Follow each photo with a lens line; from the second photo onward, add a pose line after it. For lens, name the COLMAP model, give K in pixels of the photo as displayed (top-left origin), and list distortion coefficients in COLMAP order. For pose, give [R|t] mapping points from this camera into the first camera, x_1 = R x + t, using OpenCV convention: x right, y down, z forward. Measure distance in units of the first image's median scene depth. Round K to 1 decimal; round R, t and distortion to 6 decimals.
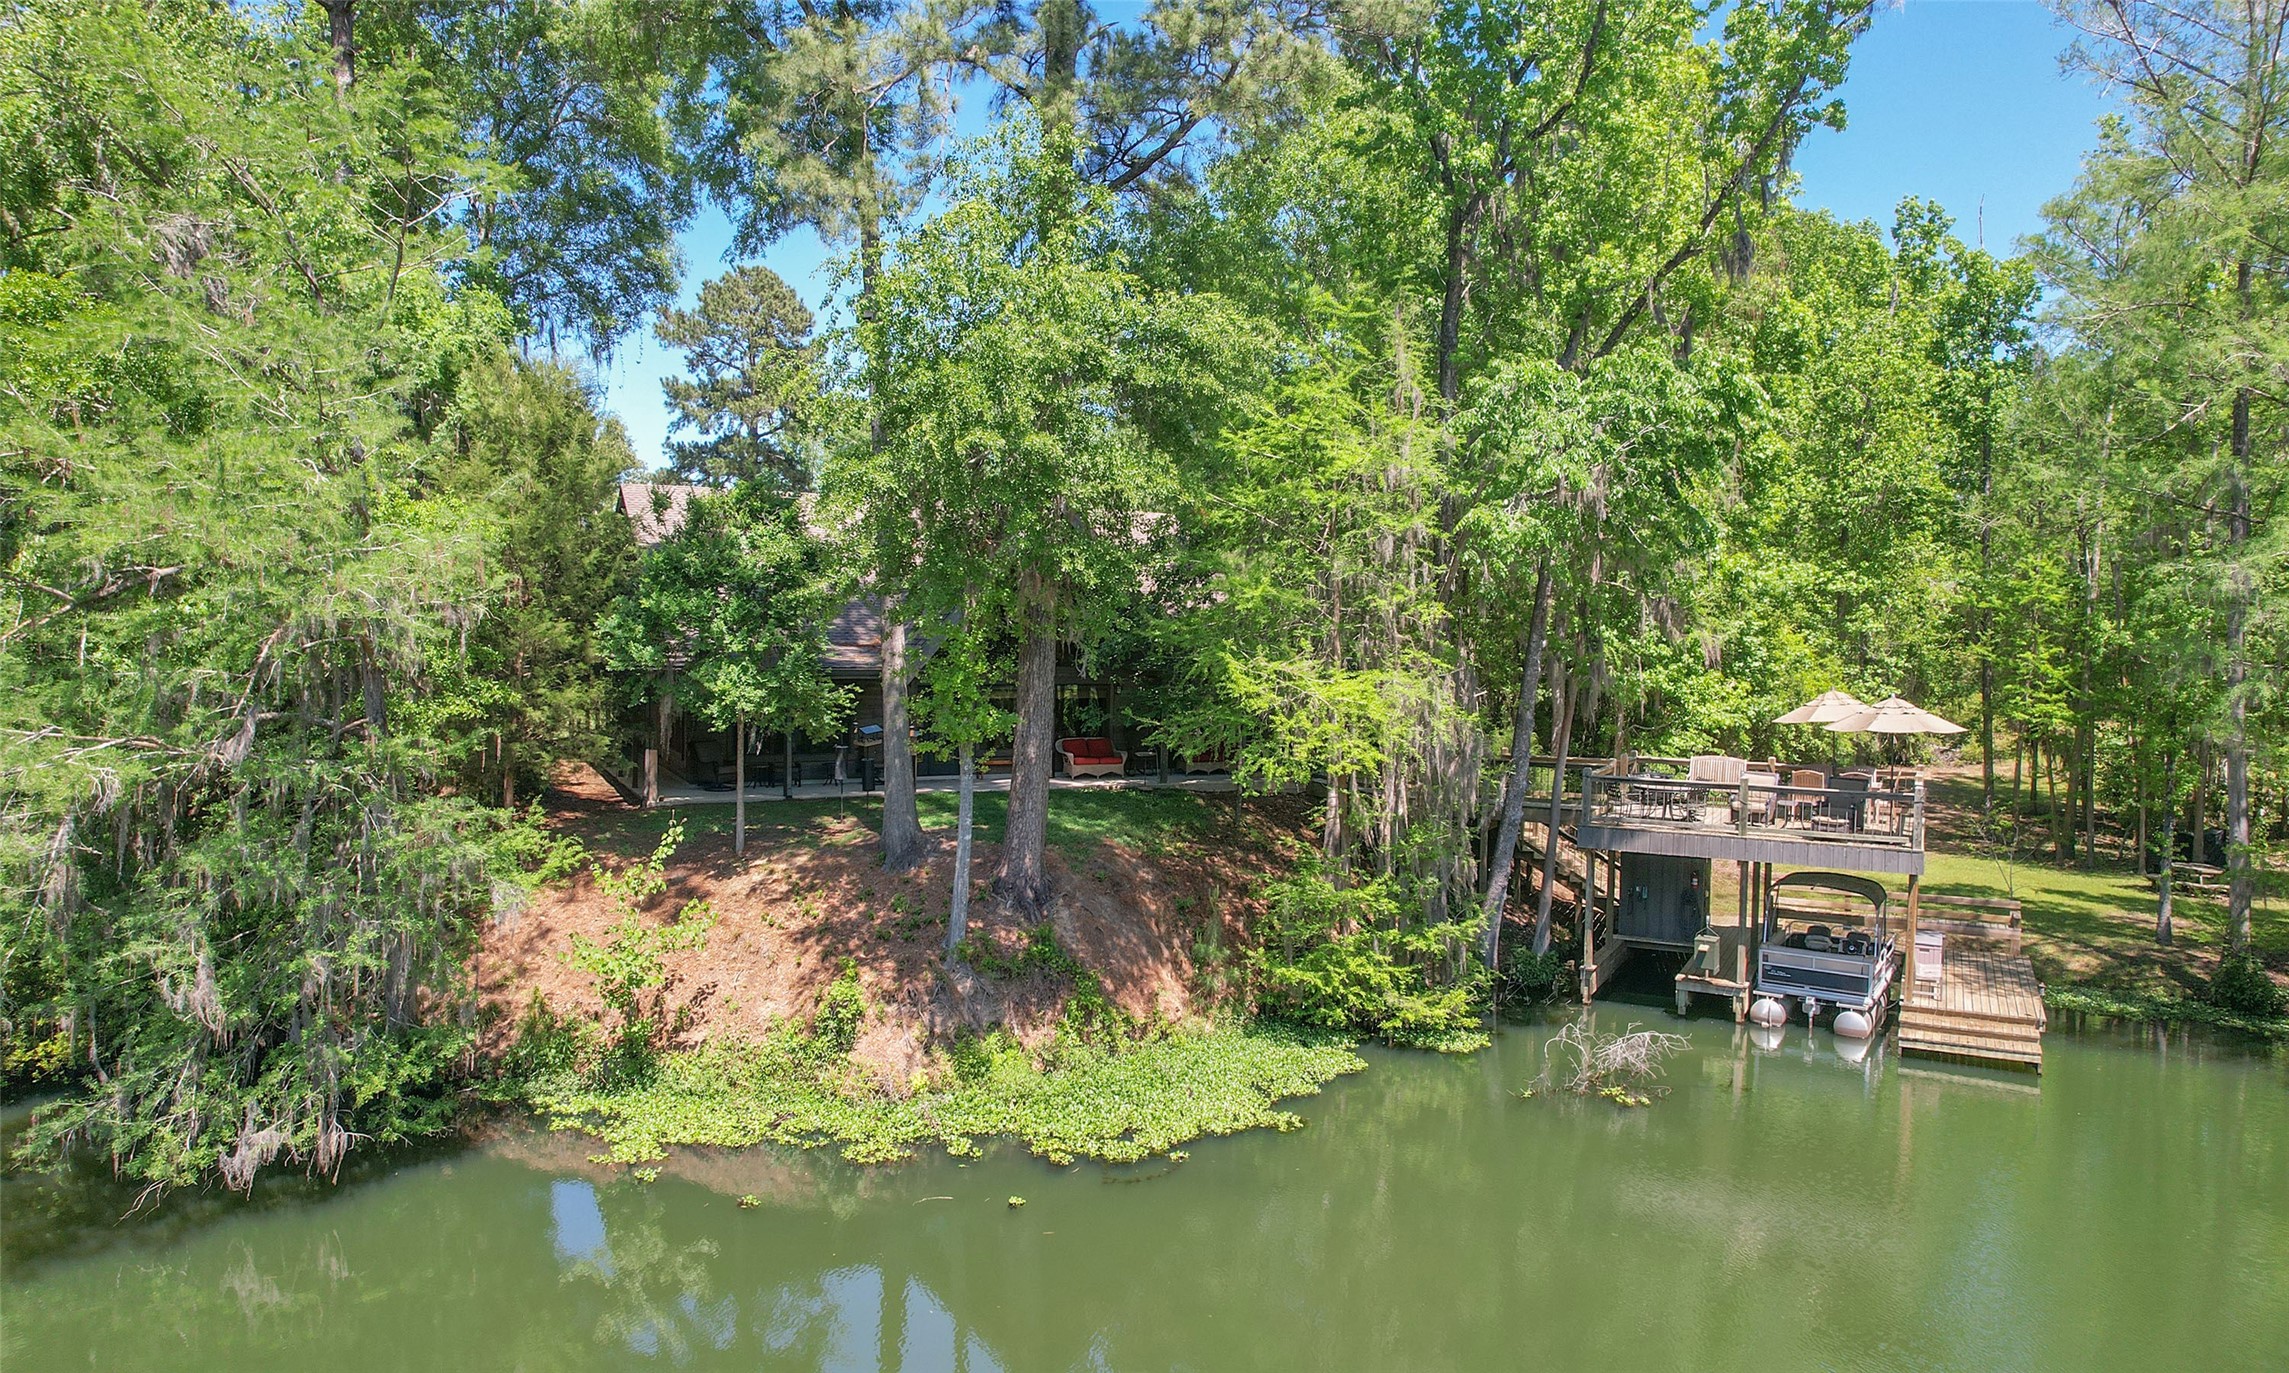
lens RADIAL K [[1442.6, 0, 1141.7], [0, 1442.6, 721.7], [0, 0, 1]] dist [-0.031177, 0.000238]
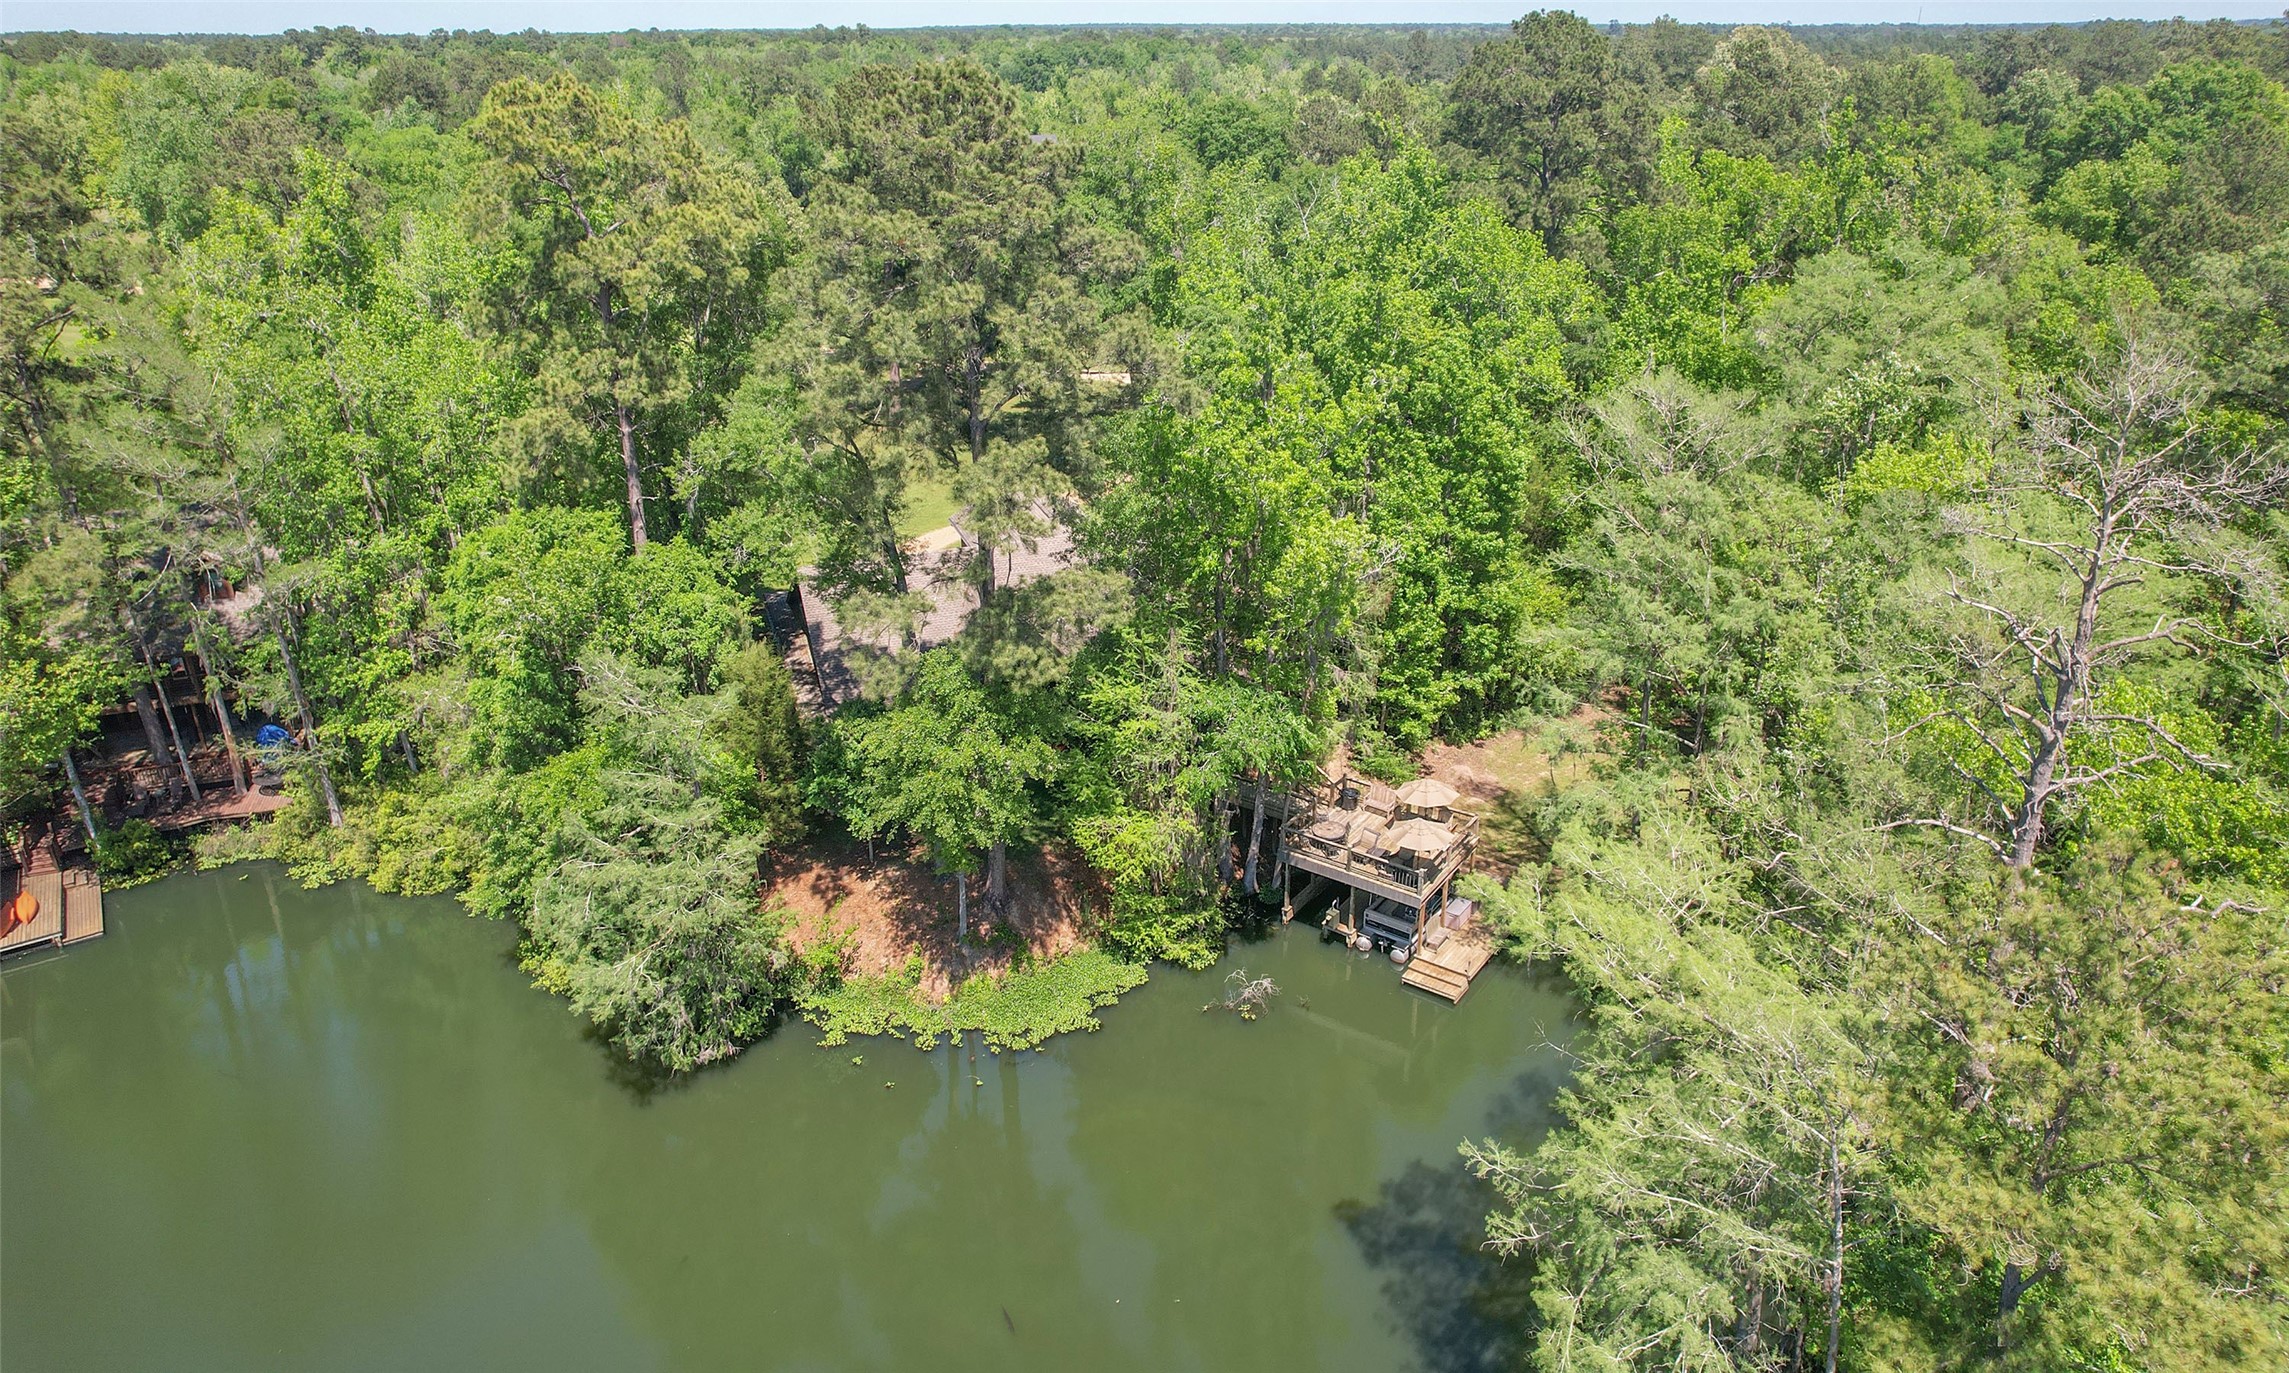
lens RADIAL K [[1422.6, 0, 1144.5], [0, 1422.6, 686.5], [0, 0, 1]] dist [-0.083935, 0.083715]
pose [[0.992330, 0.033507, -0.118993, 0.413453], [0.014880, 0.923195, 0.384044, -1.068572], [0.122722, -0.382869, 0.915615, -0.877092]]
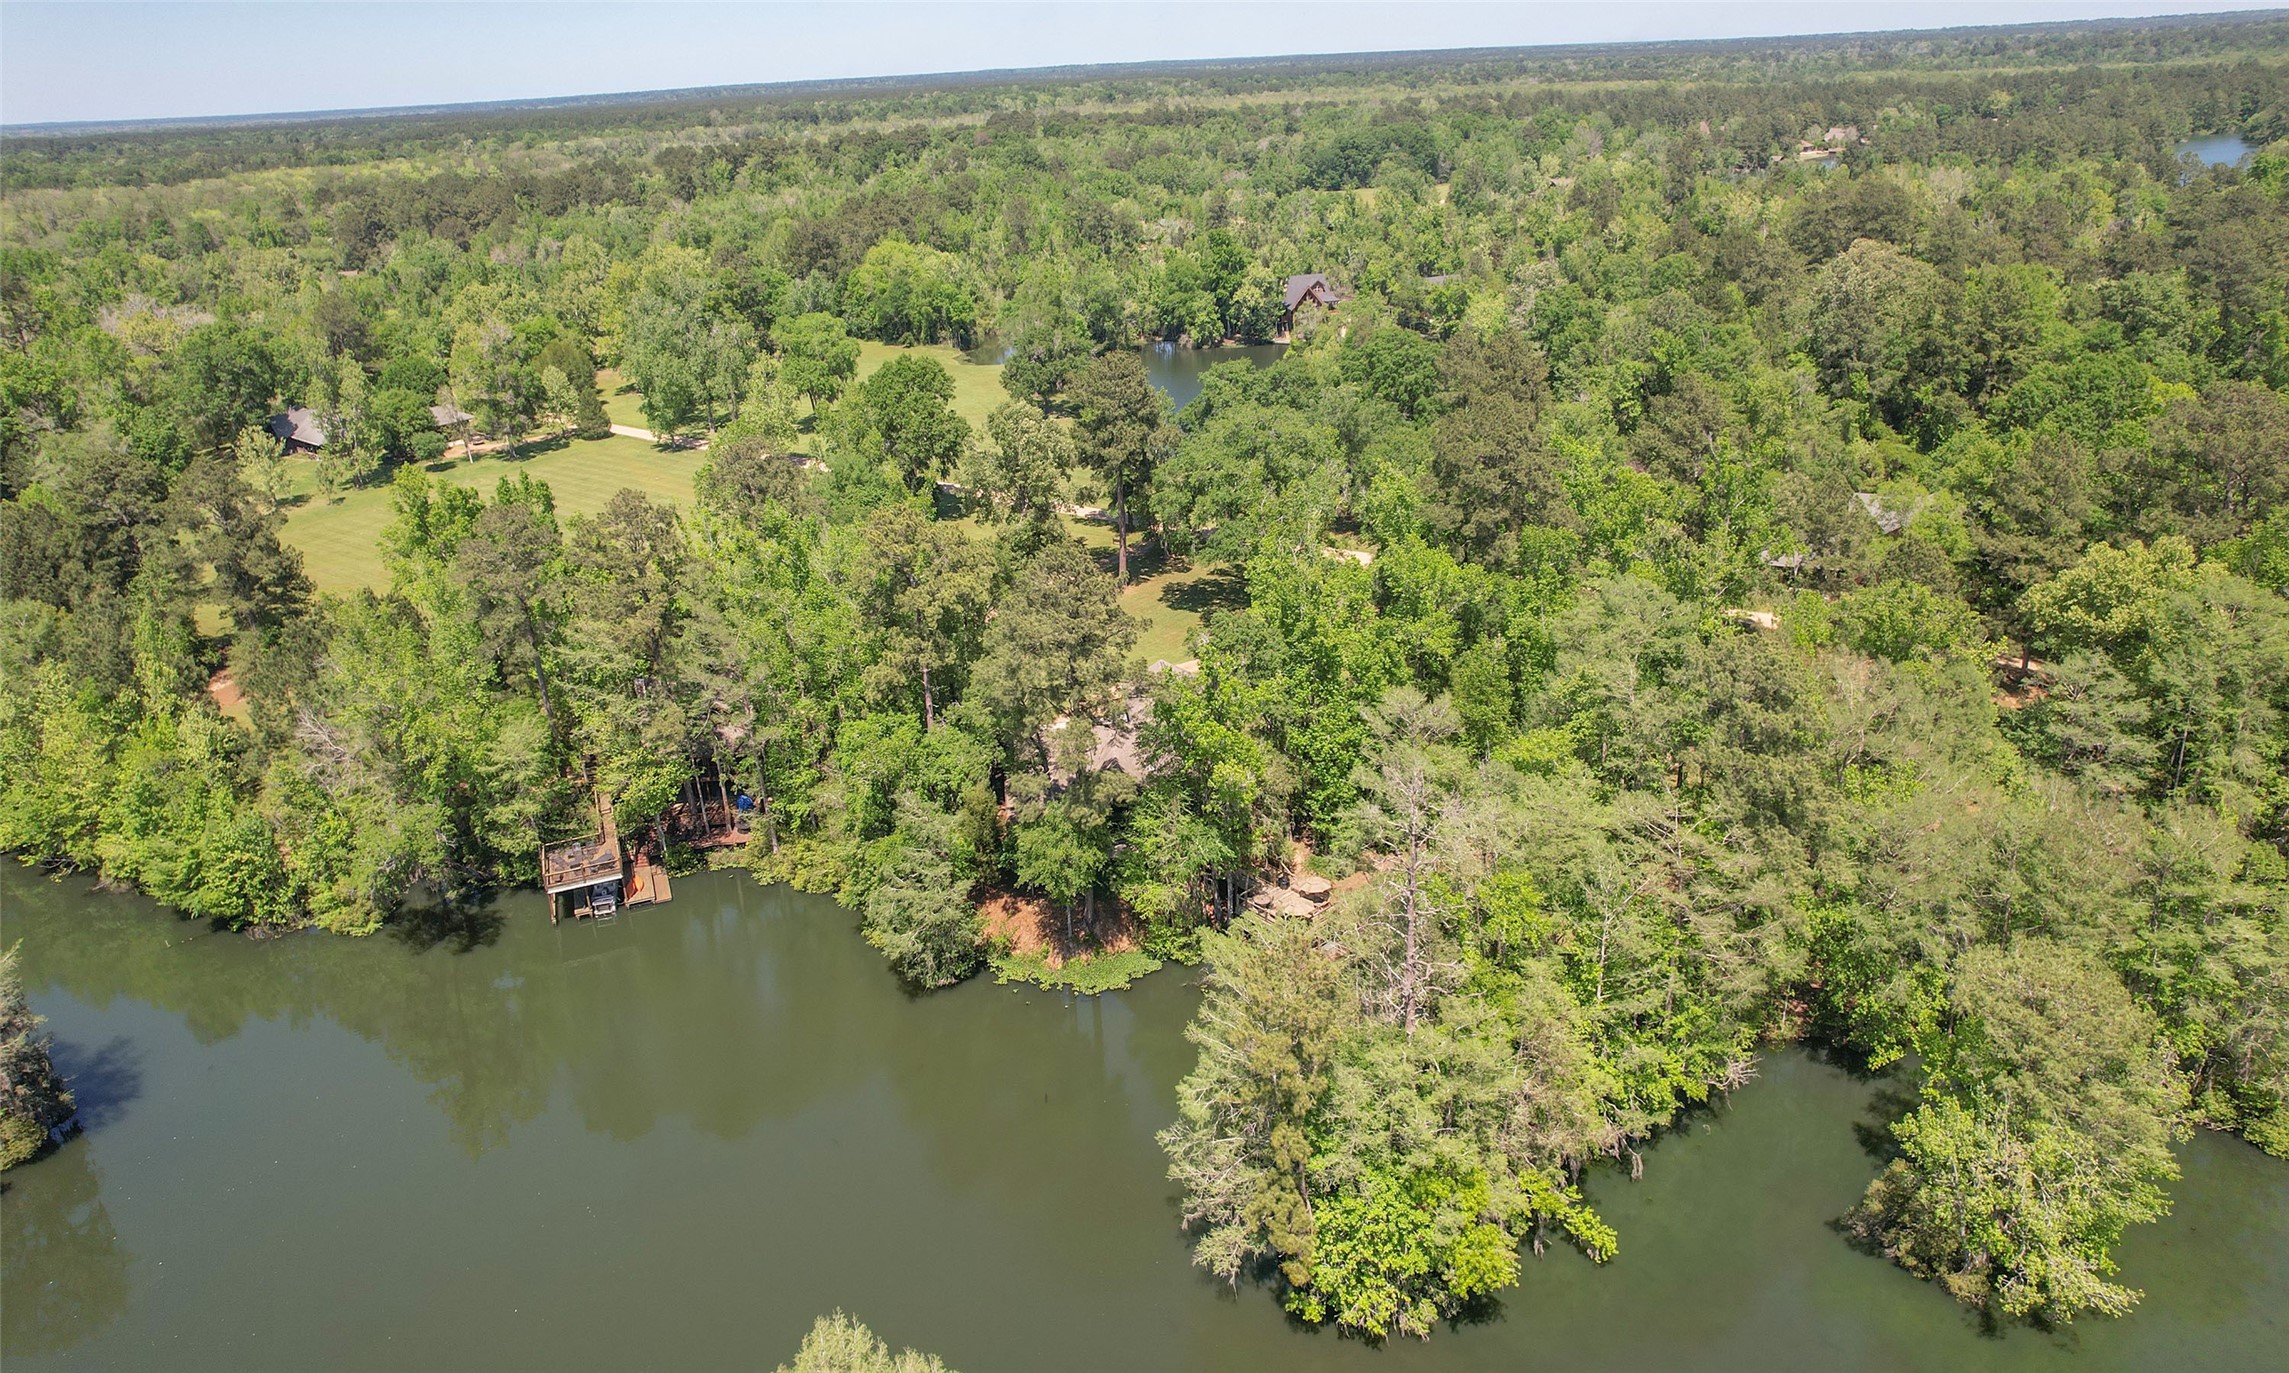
lens RADIAL K [[1442.6, 0, 1141.7], [0, 1442.6, 721.7], [0, 0, 1]] dist [-0.031177, 0.000238]
pose [[0.933945, 0.090711, -0.345713, 1.611369], [0.054264, 0.920058, 0.388005, -2.243704], [0.353272, -0.381136, 0.854362, -2.583887]]
